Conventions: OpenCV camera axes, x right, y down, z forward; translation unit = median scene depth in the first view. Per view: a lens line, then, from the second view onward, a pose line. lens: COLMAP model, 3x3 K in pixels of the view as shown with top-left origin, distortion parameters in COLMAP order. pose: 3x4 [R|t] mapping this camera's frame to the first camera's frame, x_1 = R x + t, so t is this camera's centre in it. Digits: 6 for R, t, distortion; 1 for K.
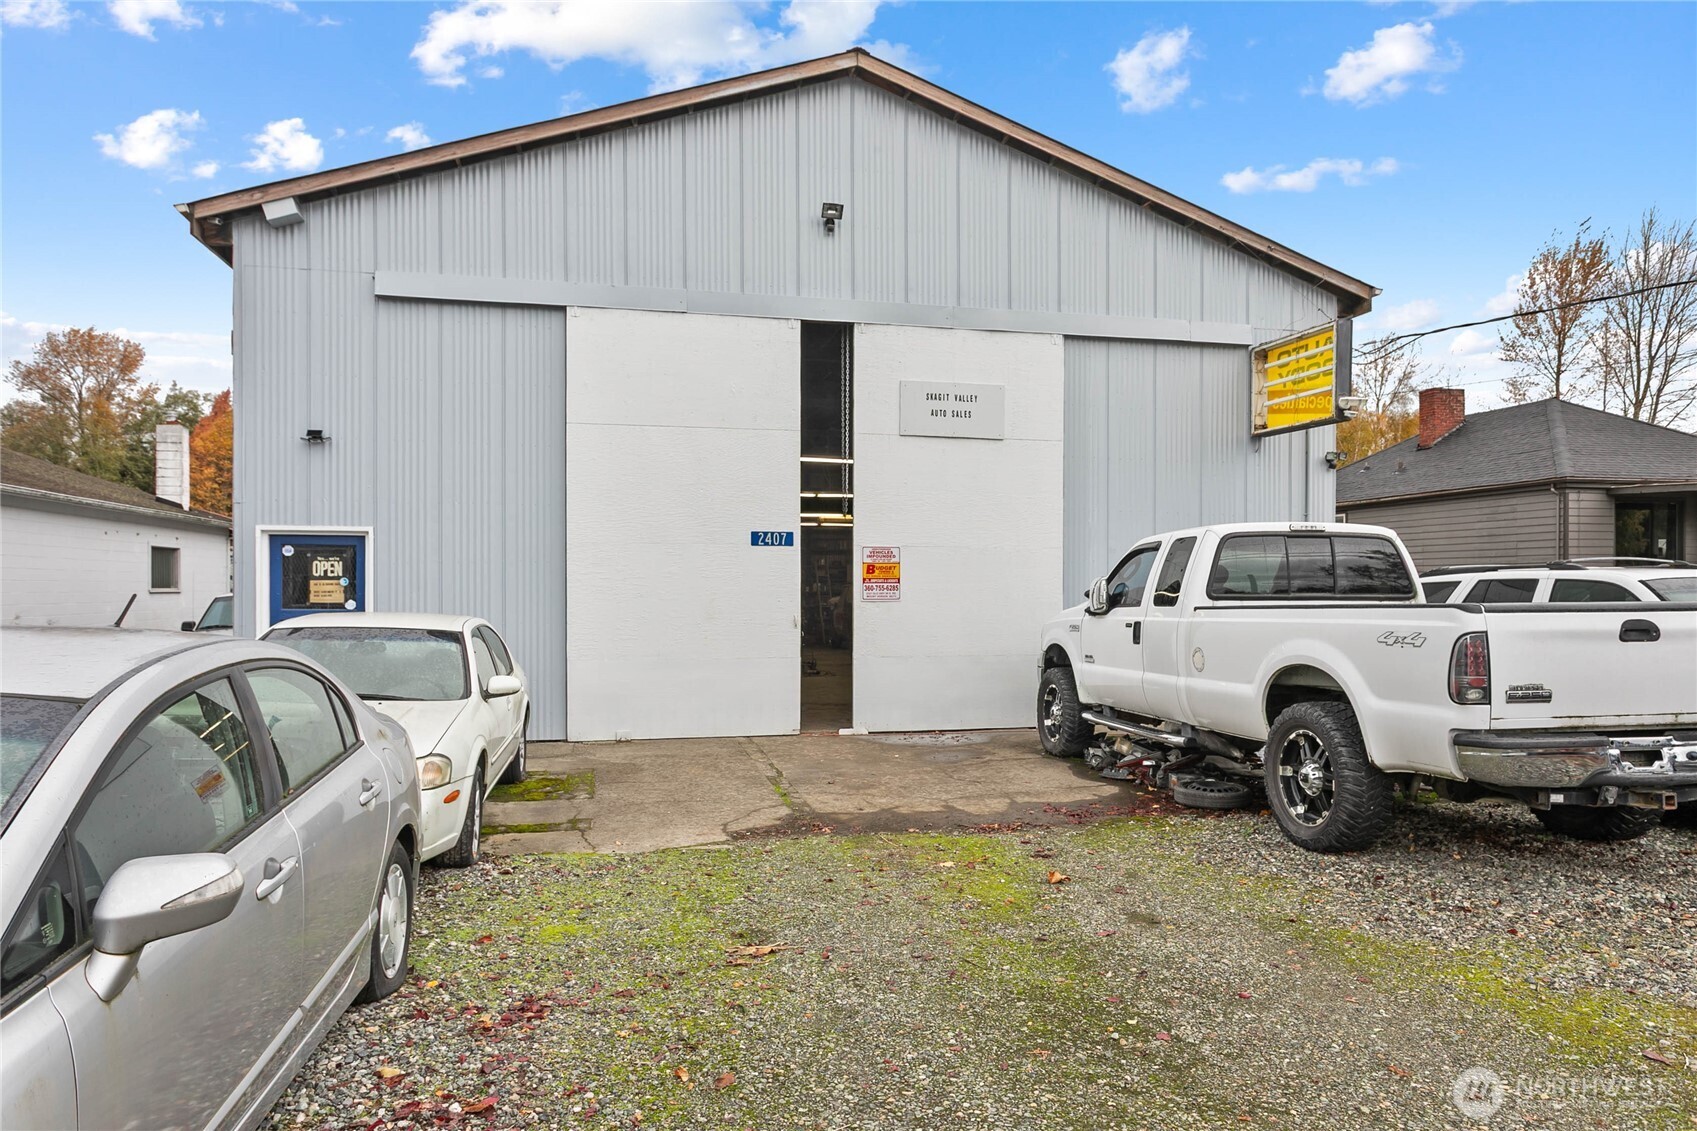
lens RADIAL K [[1065.5, 0, 842.1], [0, 1065.5, 582.6], [0, 0, 1]] dist [-0.001361, 0.000833]
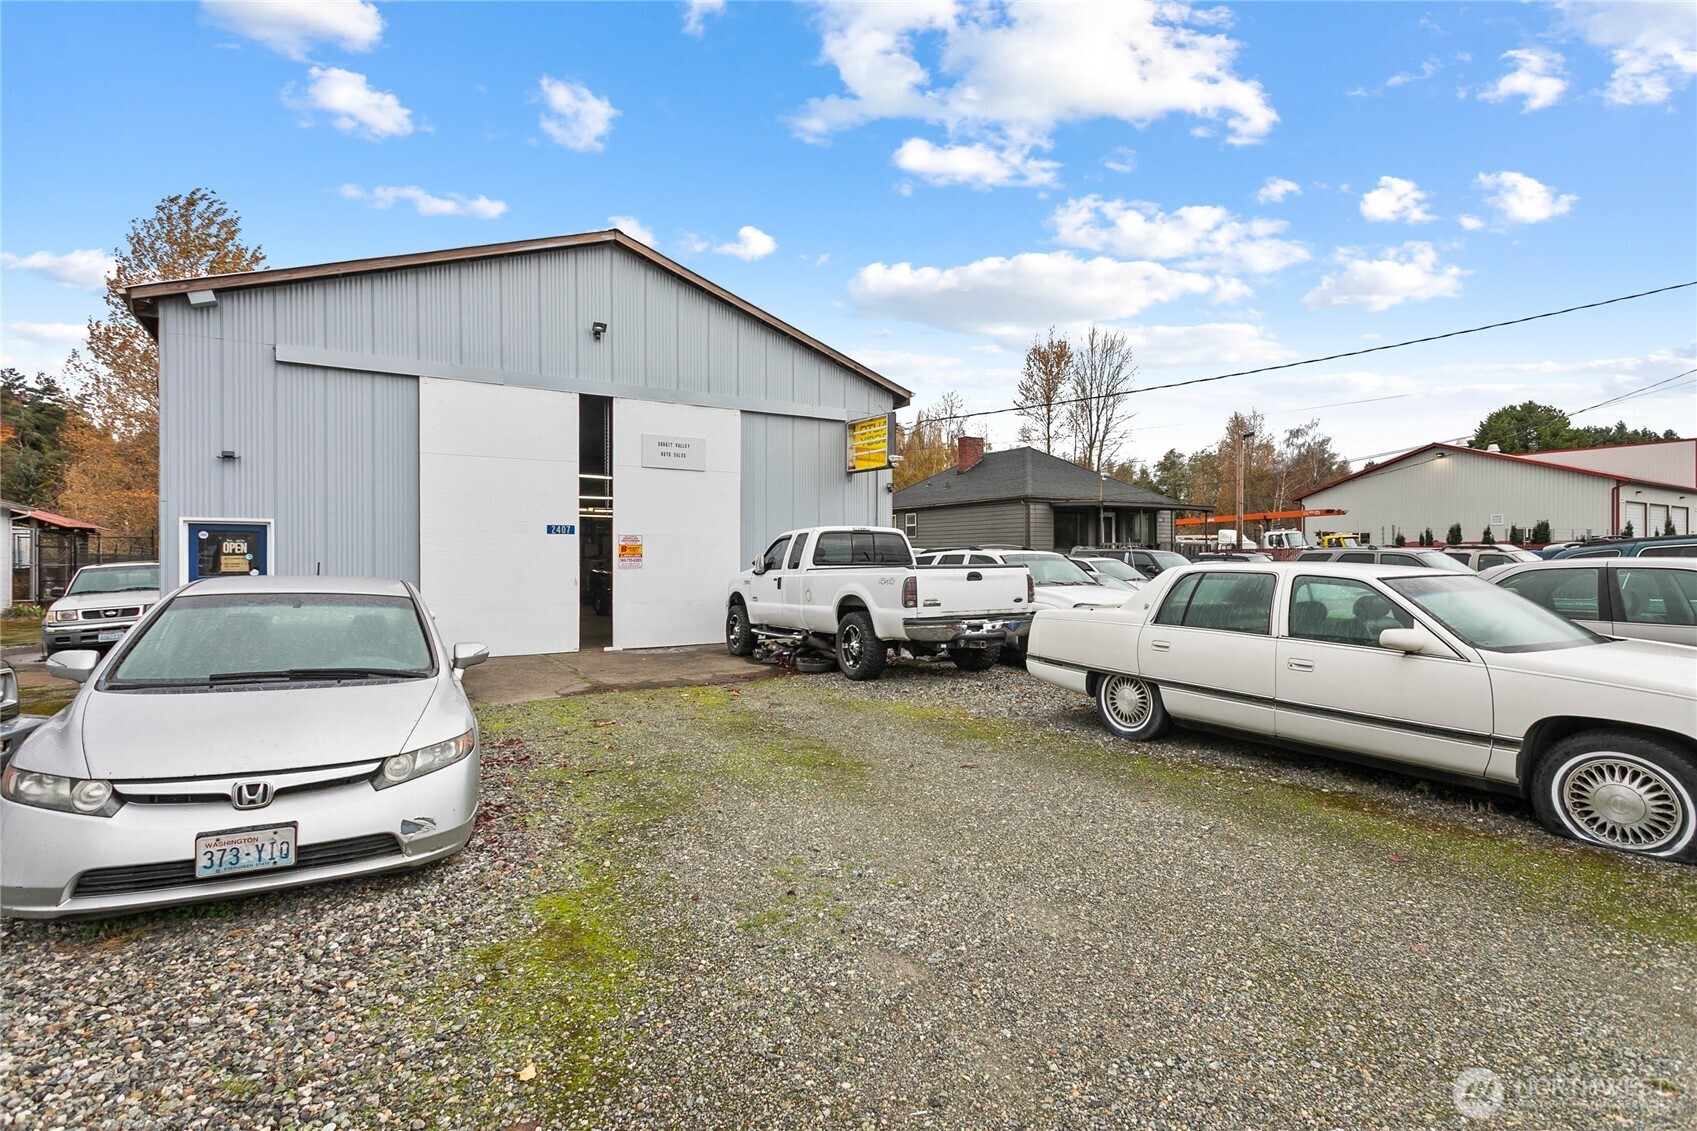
lens RADIAL K [[839.8, 0, 848.5], [0, 839.8, 565.5], [0, 0, 1]] dist [-0.000978, 0.000308]
pose [[0.944756, -0.004286, 0.327746, -0.073808], [0.001020, 0.999948, 0.010135, 0.000428], [-0.327772, -0.009241, 0.944712, -0.345299]]
